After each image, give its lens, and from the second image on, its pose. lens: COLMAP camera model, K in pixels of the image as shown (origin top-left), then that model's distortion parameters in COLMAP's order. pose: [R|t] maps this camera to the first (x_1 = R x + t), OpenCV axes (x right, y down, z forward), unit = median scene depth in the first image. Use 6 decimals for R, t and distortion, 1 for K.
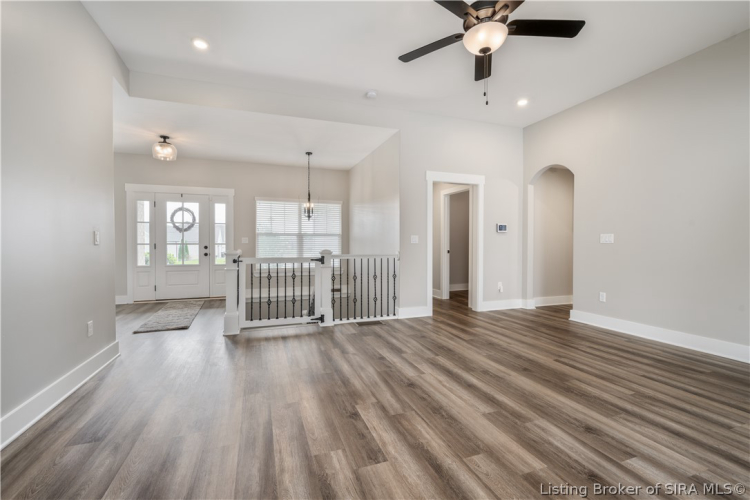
lens RADIAL K [[334.3, 0, 378.6], [0, 334.3, 247.9], [0, 0, 1]] dist [0.002402, -0.000116]
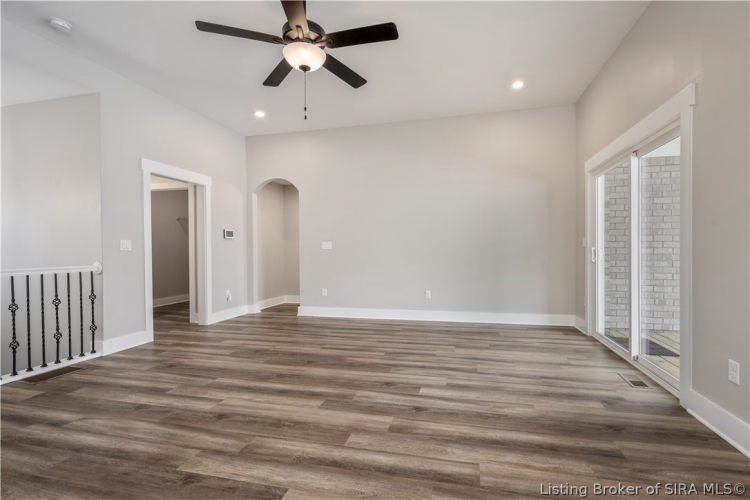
lens RADIAL K [[334.3, 0, 387.2], [0, 334.3, 251.4], [0, 0, 1]] dist [0.002402, -0.000116]
pose [[0.551212, -0.008006, 0.834327, -0.360775], [0.016830, 0.999857, -0.001525, 0.000124], [-0.834195, 0.014883, 0.551268, 0.168590]]
